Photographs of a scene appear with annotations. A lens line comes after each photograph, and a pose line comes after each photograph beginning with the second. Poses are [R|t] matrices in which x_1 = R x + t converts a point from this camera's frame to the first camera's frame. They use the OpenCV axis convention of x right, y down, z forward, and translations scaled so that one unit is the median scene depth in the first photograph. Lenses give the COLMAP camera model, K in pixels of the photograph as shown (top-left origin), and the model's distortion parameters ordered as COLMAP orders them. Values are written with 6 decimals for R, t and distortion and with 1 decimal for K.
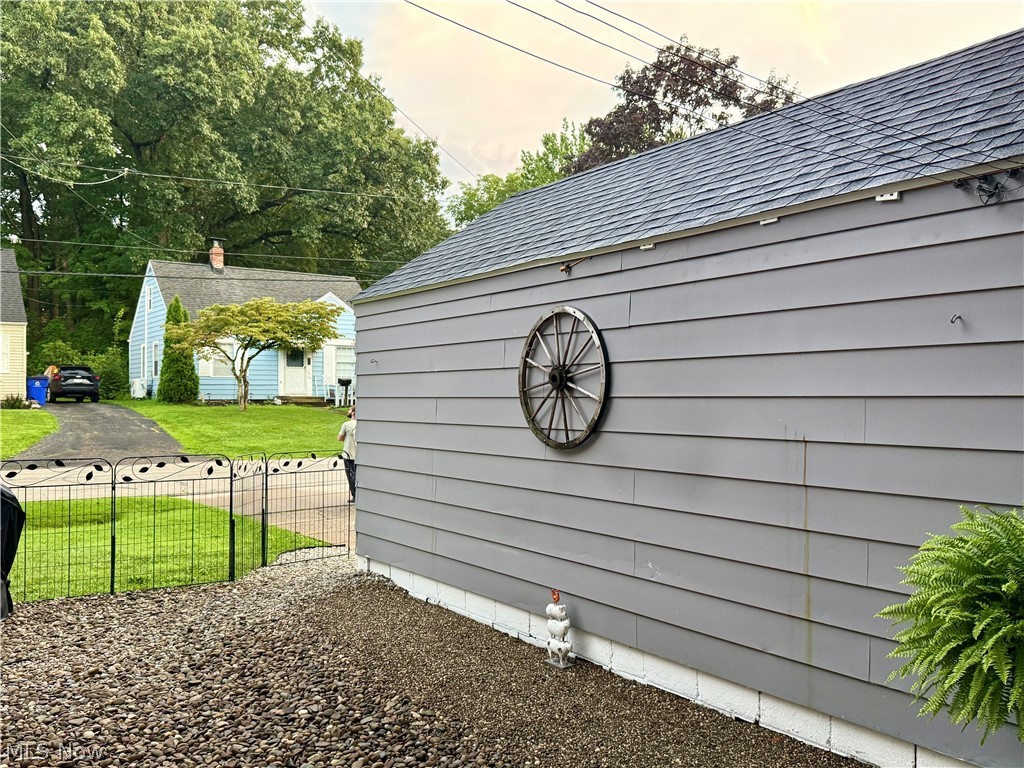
lens RADIAL K [[935.4, 0, 515.3], [0, 935.4, 391.3], [0, 0, 1]] dist [0.097874, -0.156179]
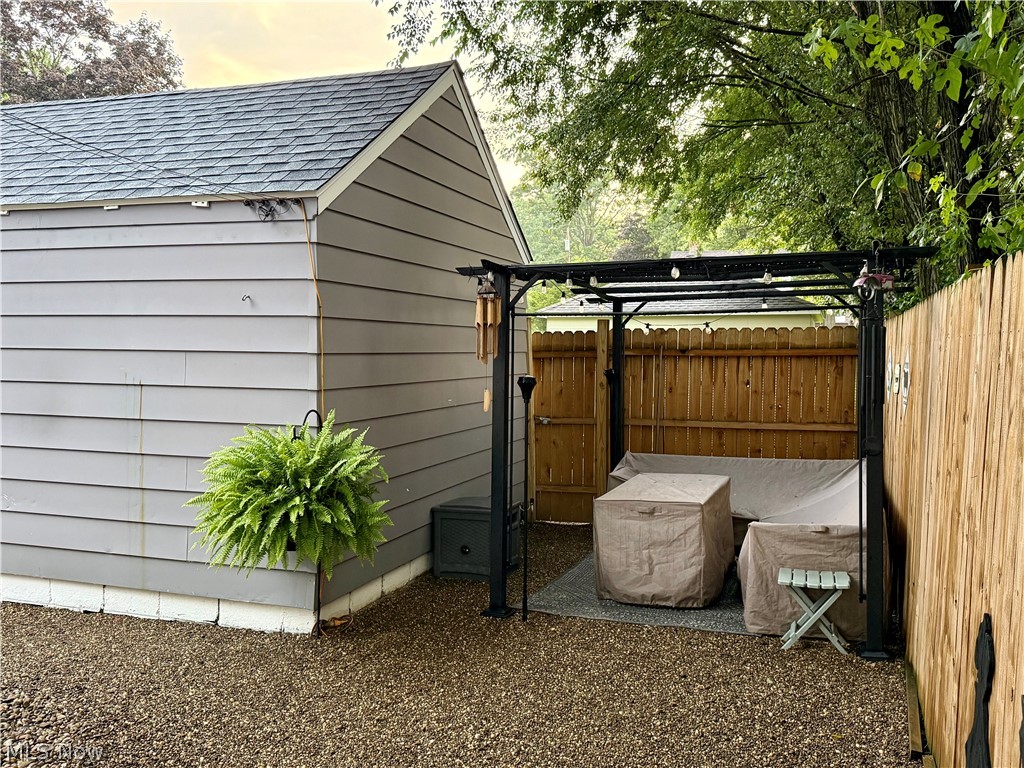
lens RADIAL K [[935.4, 0, 515.3], [0, 935.4, 391.3], [0, 0, 1]] dist [0.097874, -0.156179]
pose [[0.806096, -0.013552, 0.591629, -0.041715], [-0.017094, 0.998787, 0.046169, -0.006497], [-0.591537, -0.047330, 0.804887, -0.317317]]
